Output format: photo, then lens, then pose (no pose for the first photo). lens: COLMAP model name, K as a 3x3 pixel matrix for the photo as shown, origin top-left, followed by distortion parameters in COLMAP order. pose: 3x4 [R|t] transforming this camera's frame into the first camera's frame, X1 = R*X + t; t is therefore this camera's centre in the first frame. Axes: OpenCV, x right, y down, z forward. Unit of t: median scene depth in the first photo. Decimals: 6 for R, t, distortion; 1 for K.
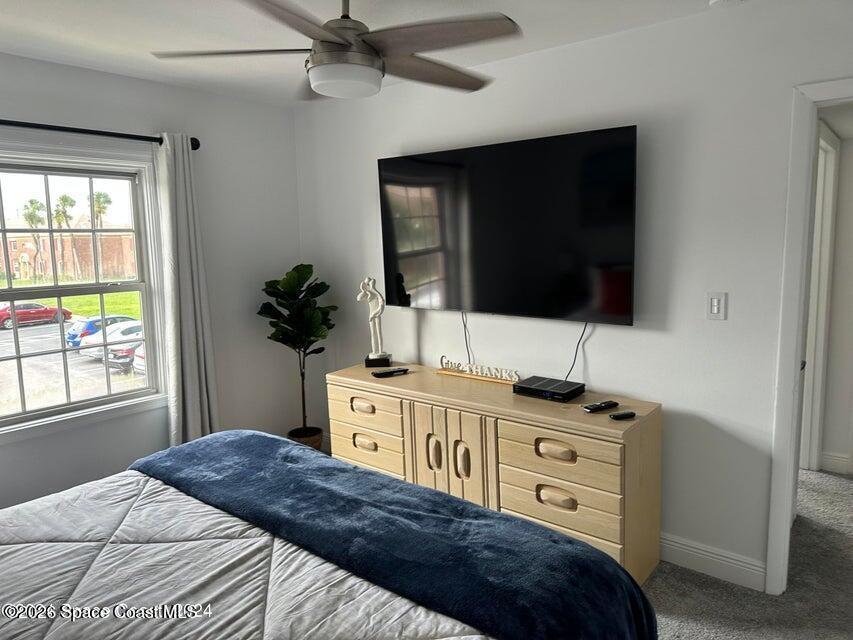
lens RADIAL K [[603.1, 0, 426.0], [0, 603.1, 313.9], [0, 0, 1]] dist [0.111734, -0.127983]
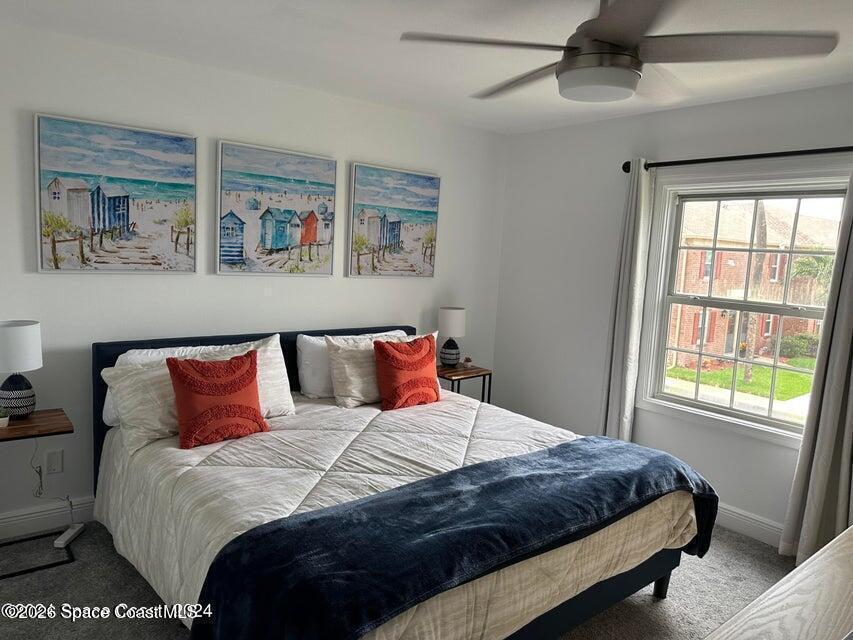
lens RADIAL K [[603.1, 0, 426.0], [0, 603.1, 313.9], [0, 0, 1]] dist [0.111734, -0.127983]
pose [[-0.206747, 0.115562, -0.971546, 0.879670], [-0.171362, 0.973374, 0.152246, -0.139827], [0.963271, 0.197962, -0.181439, 1.003854]]
